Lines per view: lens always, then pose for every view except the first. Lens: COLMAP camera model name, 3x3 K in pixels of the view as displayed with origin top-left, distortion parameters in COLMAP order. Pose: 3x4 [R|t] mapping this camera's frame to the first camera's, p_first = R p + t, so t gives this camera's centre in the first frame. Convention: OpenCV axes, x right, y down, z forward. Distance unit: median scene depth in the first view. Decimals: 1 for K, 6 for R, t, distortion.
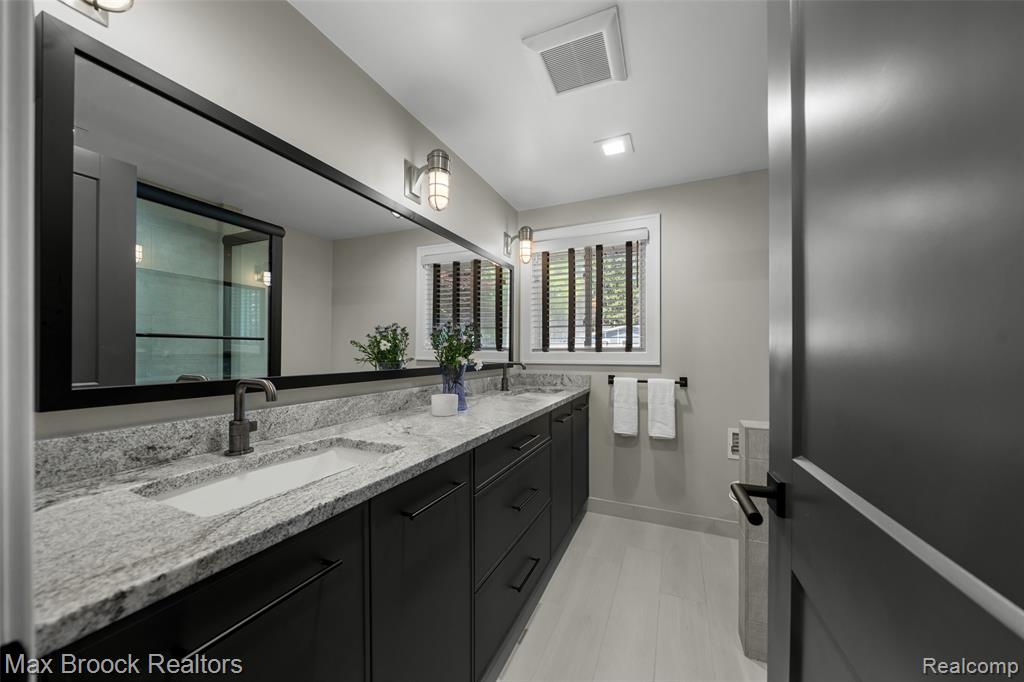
lens RADIAL K [[357.9, 0, 513.7], [0, 357.9, 348.4], [0, 0, 1]] dist [-0.000851, 0.000095]
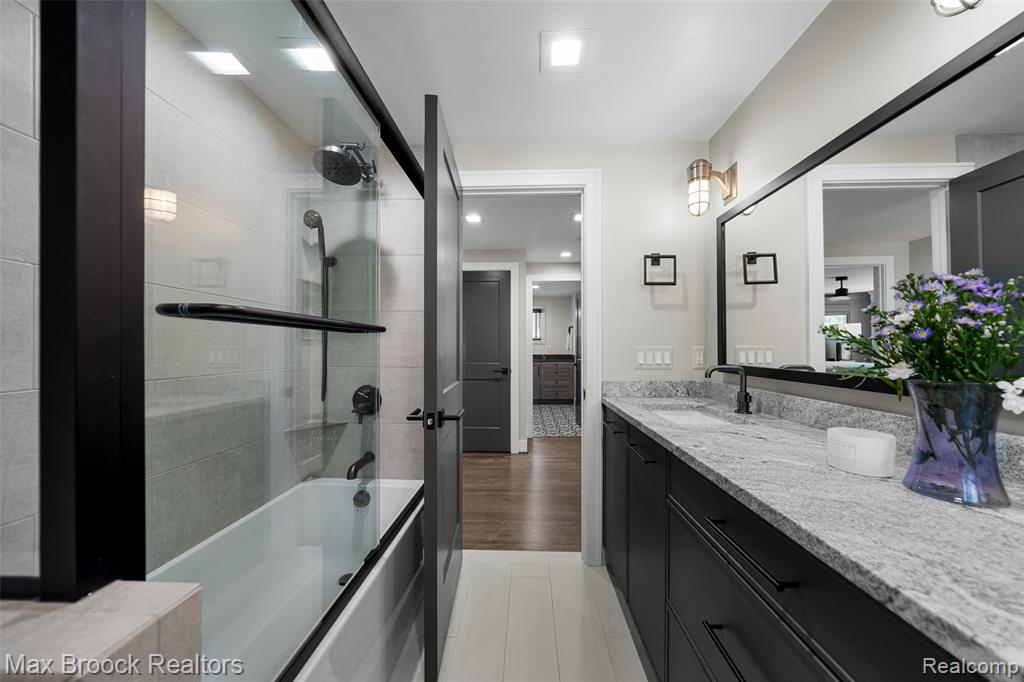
lens RADIAL K [[357.9, 0, 513.7], [0, 357.9, 348.4], [0, 0, 1]] dist [-0.000851, 0.000095]
pose [[-0.931376, 0.001172, -0.364056, 0.730885], [0.002717, 0.999989, -0.003733, 0.010533], [0.364048, -0.004466, -0.931370, 2.012951]]
